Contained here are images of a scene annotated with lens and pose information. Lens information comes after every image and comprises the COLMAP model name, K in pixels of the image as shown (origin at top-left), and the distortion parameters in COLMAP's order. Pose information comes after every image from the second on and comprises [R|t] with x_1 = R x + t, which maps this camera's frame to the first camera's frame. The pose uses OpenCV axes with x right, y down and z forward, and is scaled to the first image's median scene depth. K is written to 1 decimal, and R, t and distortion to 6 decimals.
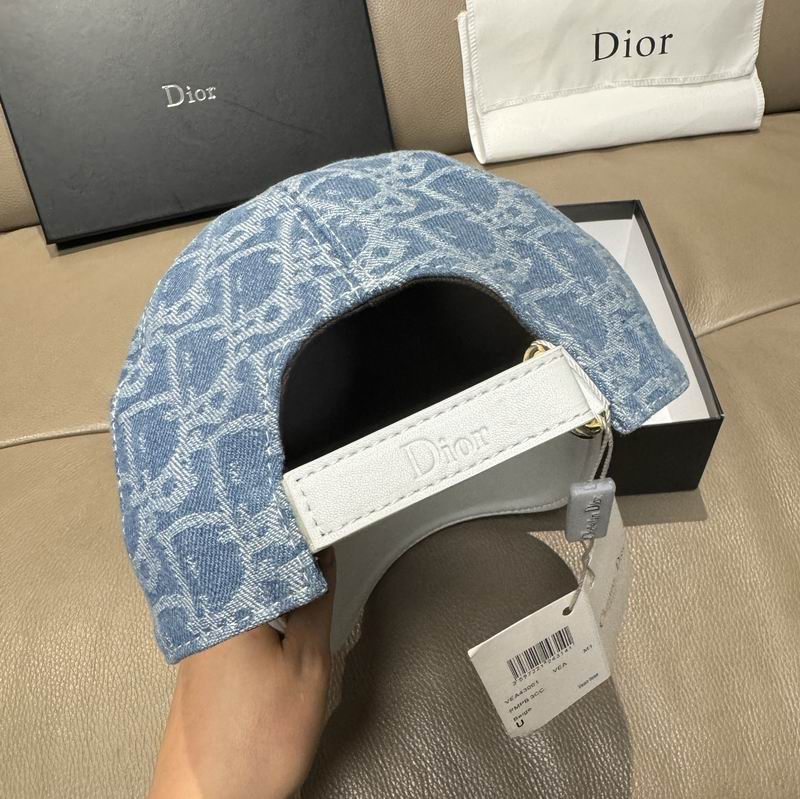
lens RADIAL K [[797.3, 0, 412.6], [0, 797.3, 382.0], [0, 0, 1]] dist [-0.001076, 0.010011]
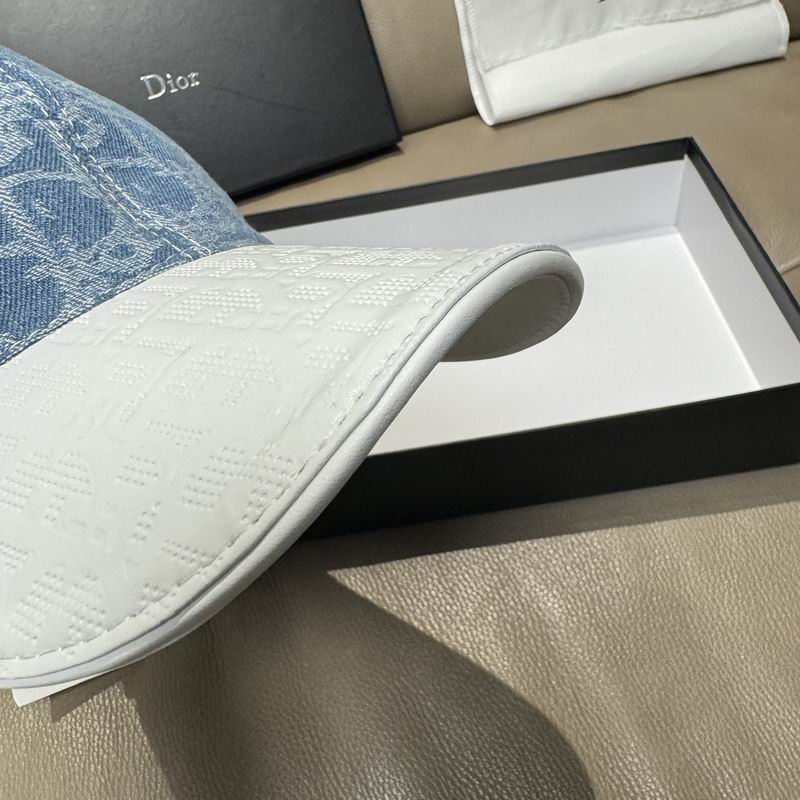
lens RADIAL K [[773.2, 0, 398.4], [0, 773.2, 346.9], [0, 0, 1]] dist [0.000739, 0.007181]
pose [[0.994510, -0.101604, -0.025036, -0.024846], [0.100983, 0.994576, -0.024937, -0.006064], [0.027434, 0.022272, 0.999375, 0.114388]]
